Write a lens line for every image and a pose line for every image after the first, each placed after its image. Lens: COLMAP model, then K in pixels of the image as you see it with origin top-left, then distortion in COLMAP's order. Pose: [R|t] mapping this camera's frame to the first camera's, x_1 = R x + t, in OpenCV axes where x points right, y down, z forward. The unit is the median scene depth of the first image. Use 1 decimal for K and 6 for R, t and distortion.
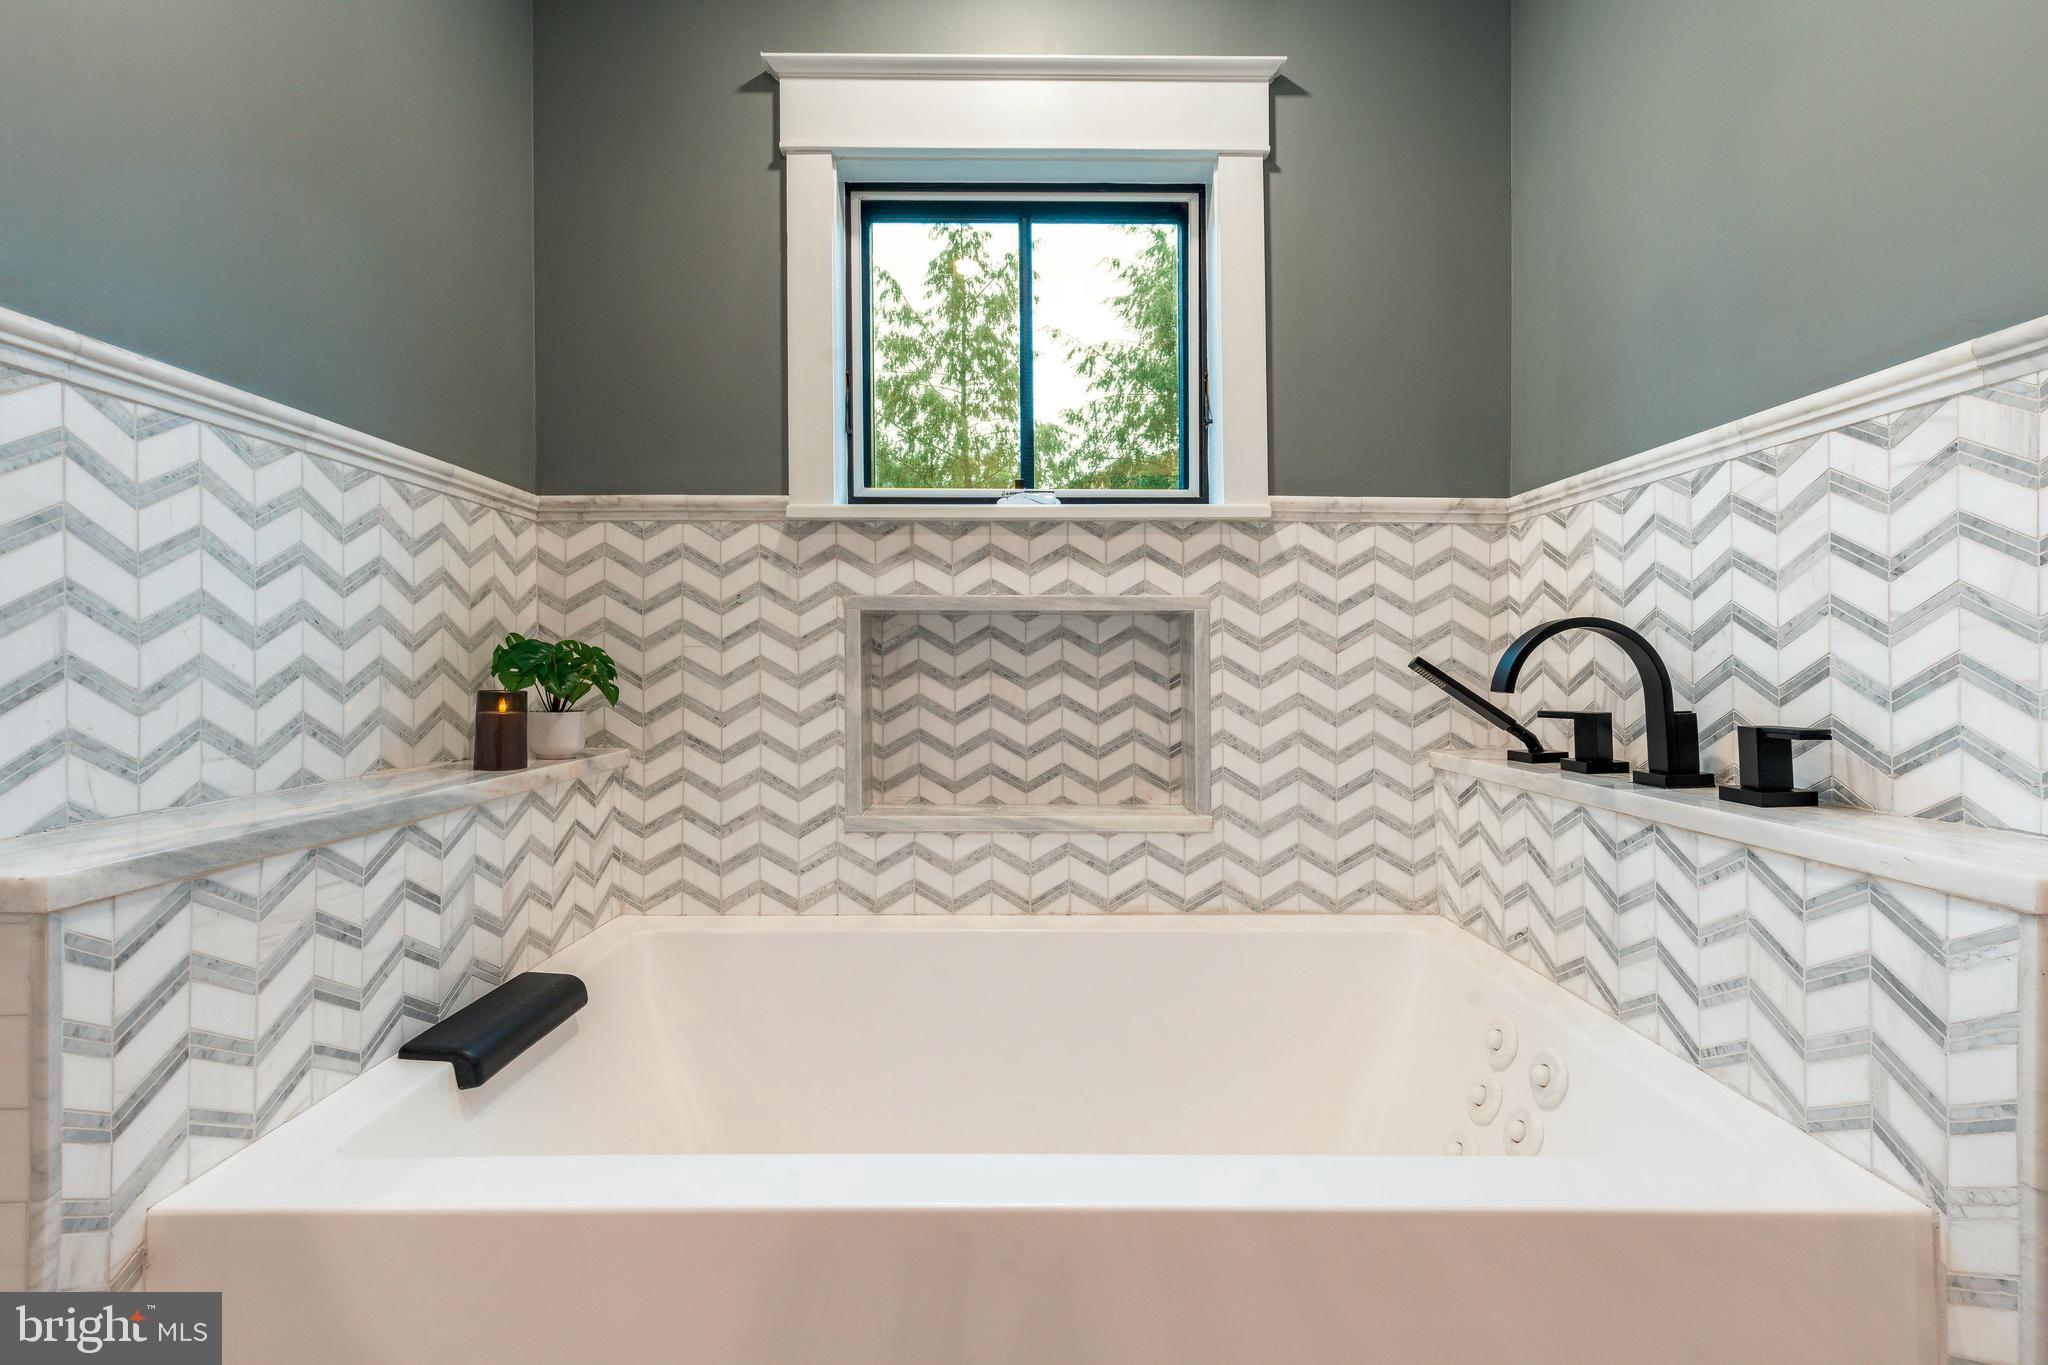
lens RADIAL K [[928.4, 0, 1027.7], [0, 928.4, 654.1], [0, 0, 1]] dist [0.004776, 0.000319]
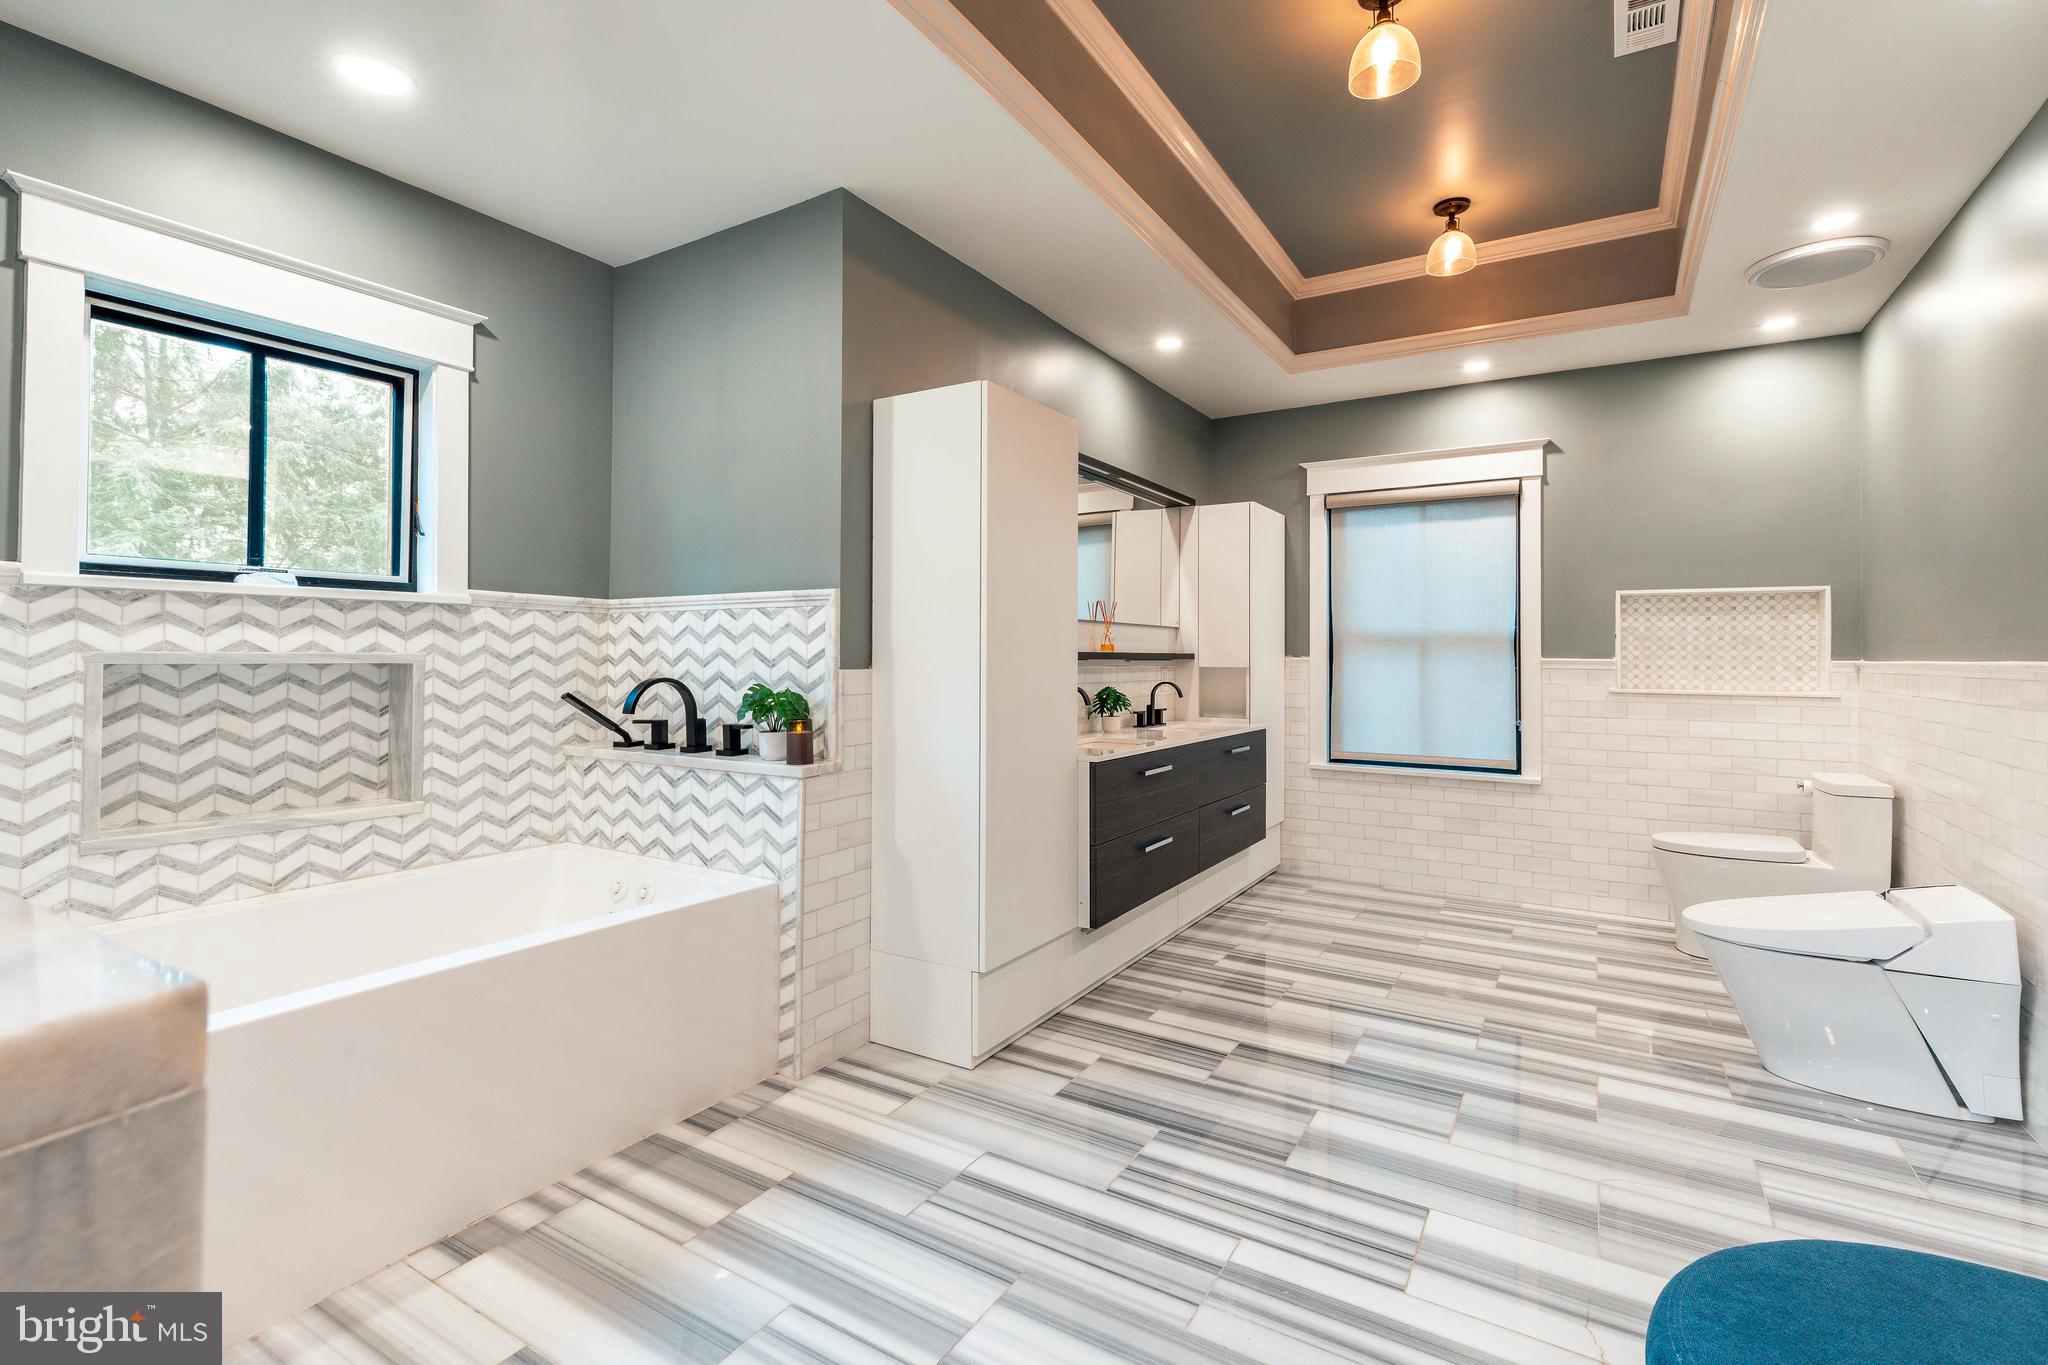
lens RADIAL K [[928.4, 0, 1027.7], [0, 928.4, 654.1], [0, 0, 1]] dist [0.004776, 0.000319]
pose [[0.529812, 0.005086, 0.848100, -0.558076], [-0.013800, 0.999901, 0.002625, -0.078787], [-0.848003, -0.013094, 0.529830, -0.612342]]
